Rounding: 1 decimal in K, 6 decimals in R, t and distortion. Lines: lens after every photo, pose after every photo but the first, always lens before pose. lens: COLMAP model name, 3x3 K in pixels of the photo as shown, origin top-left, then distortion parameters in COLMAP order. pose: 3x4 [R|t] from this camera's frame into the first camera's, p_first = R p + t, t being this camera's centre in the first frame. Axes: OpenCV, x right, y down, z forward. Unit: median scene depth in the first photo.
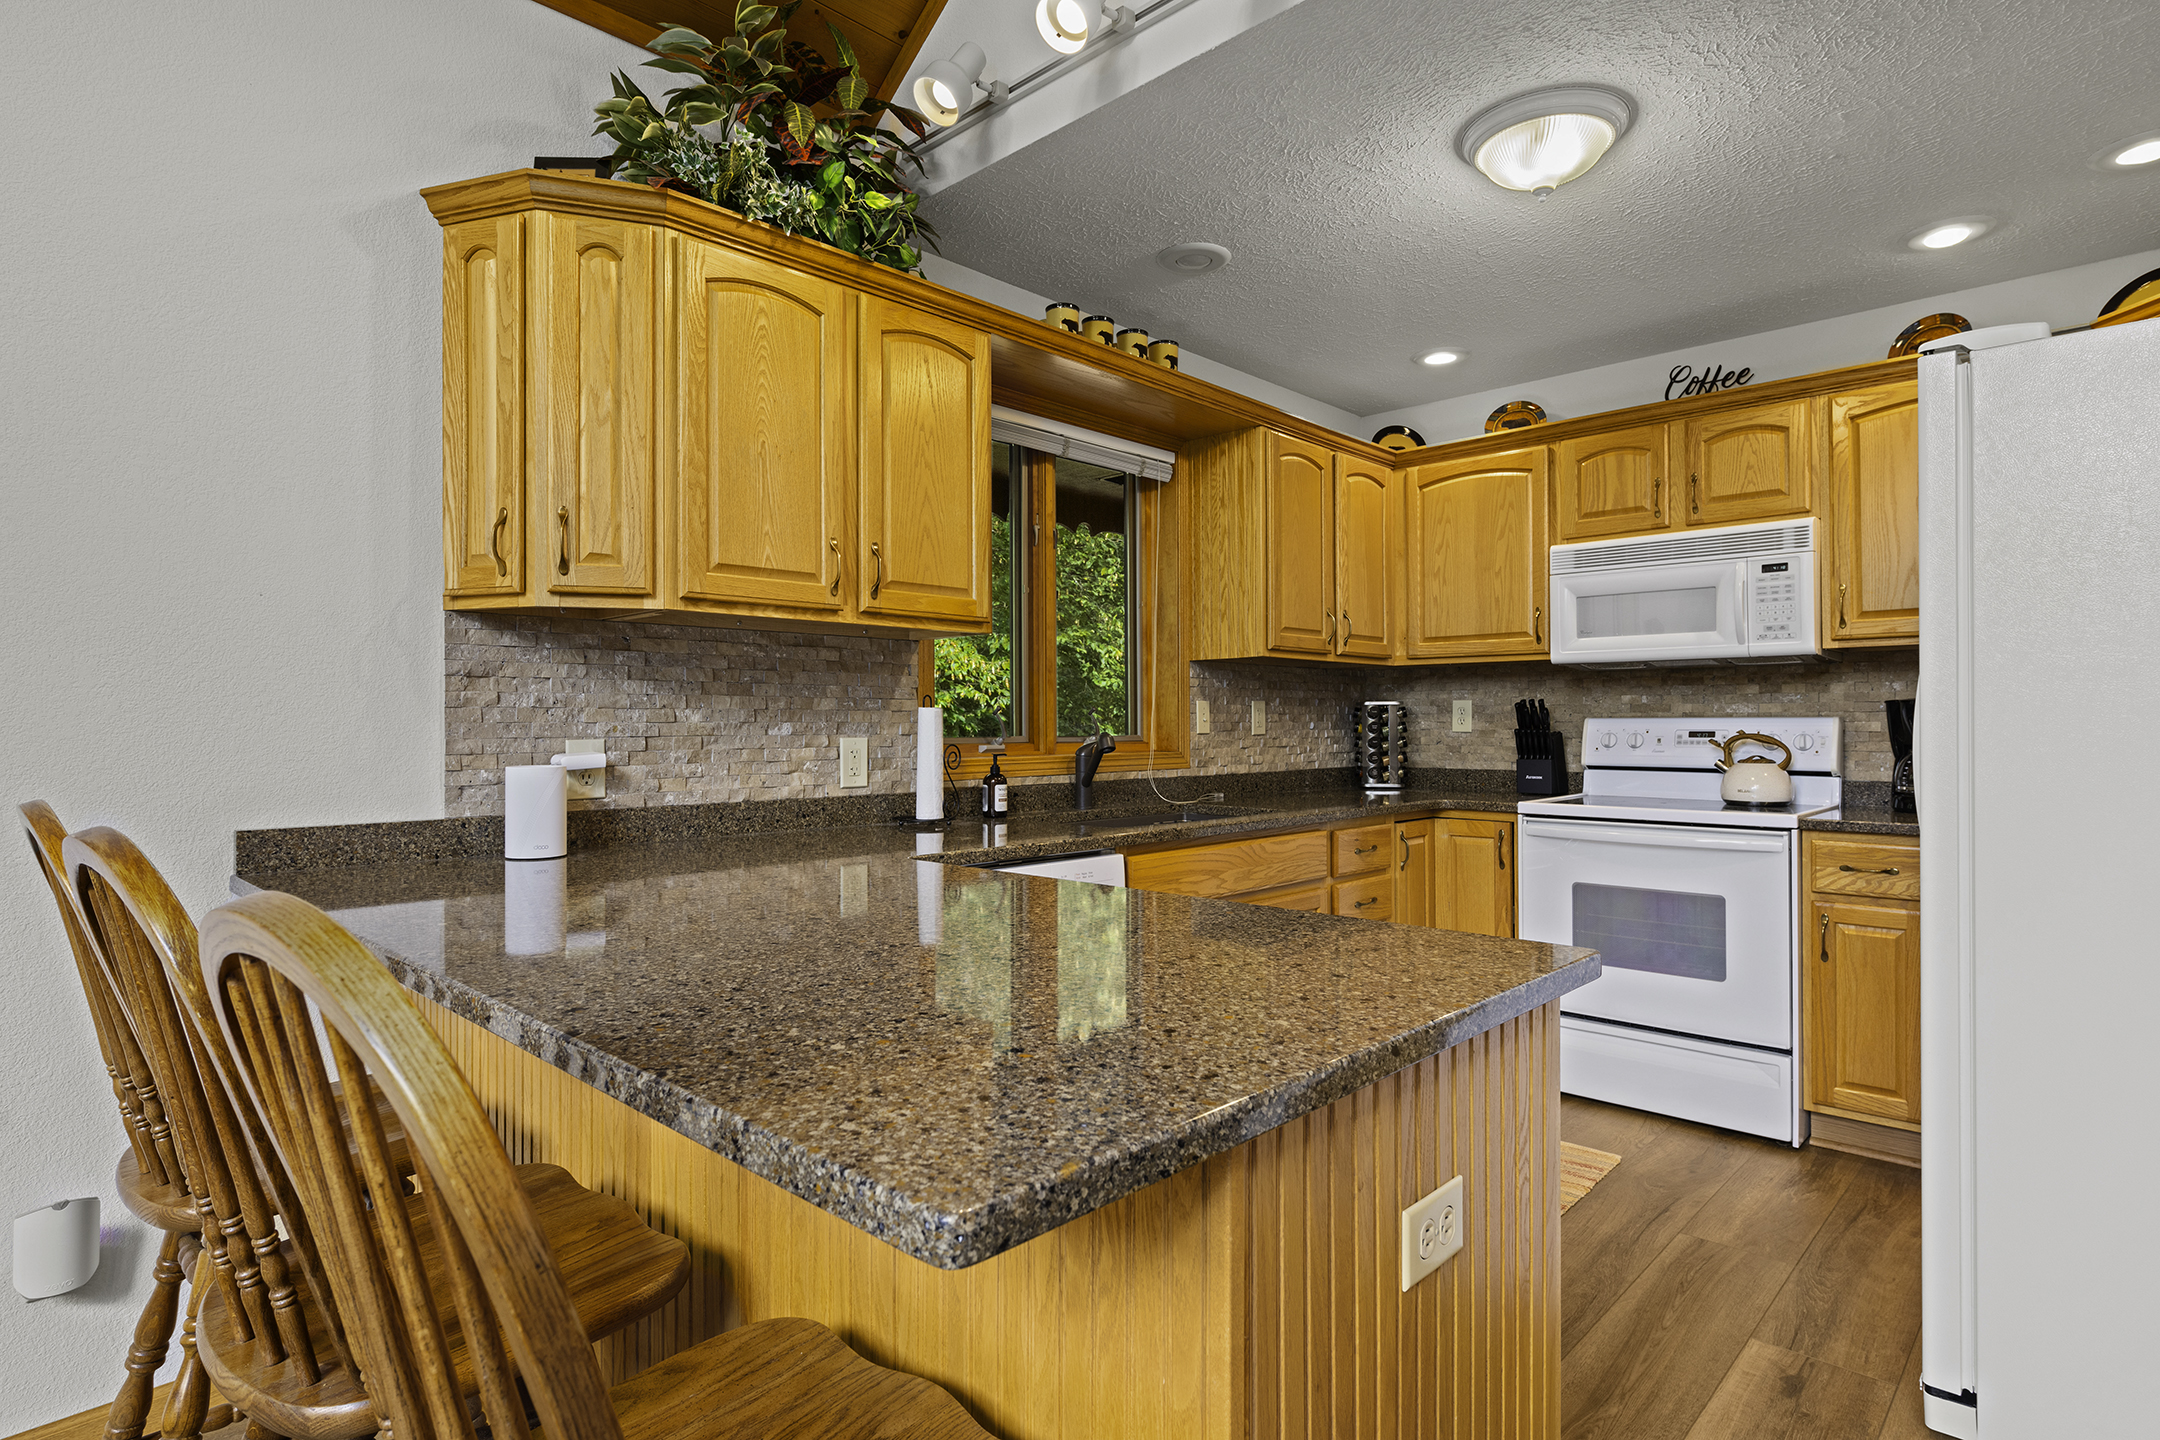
lens RADIAL K [[1117.5, 0, 1080.0], [0, 1117.5, 720.0], [0, 0, 1]] dist [-0.002694, 0.000838]
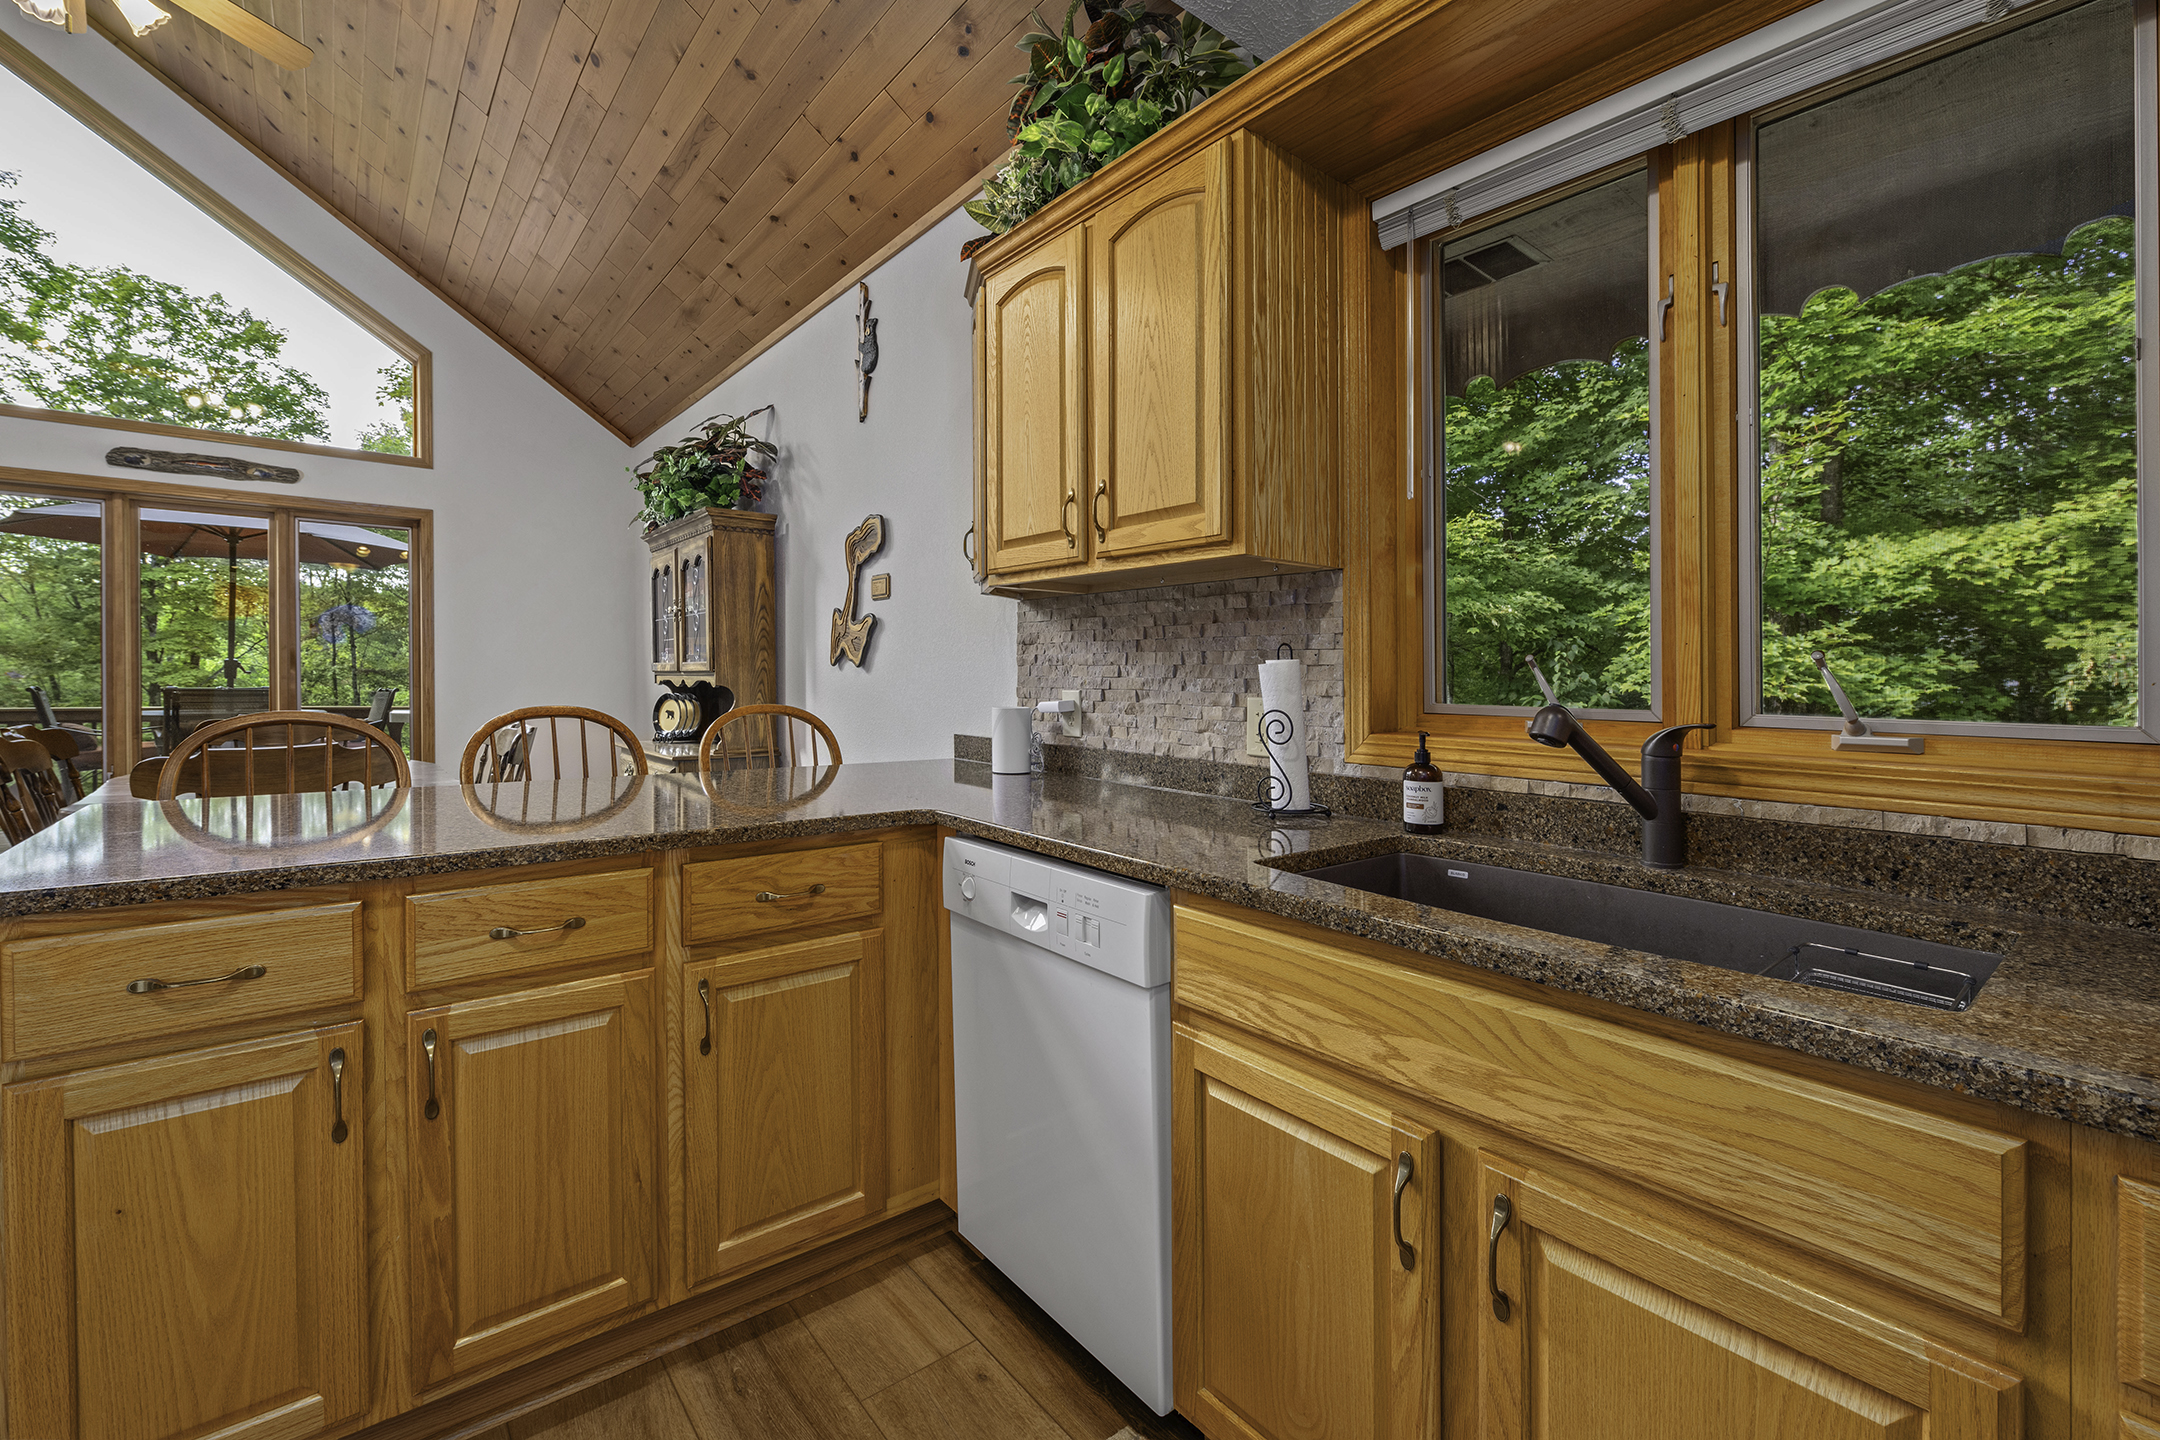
lens RADIAL K [[929.1, 0, 1106.0], [0, 929.1, 681.3], [0, 0, 1]] dist [0.001771, -0.000141]
pose [[-0.109058, 0.009487, -0.993990, 0.407991], [-0.006198, 0.999929, 0.010223, -0.002145], [0.994016, 0.007276, -0.108992, 0.777623]]
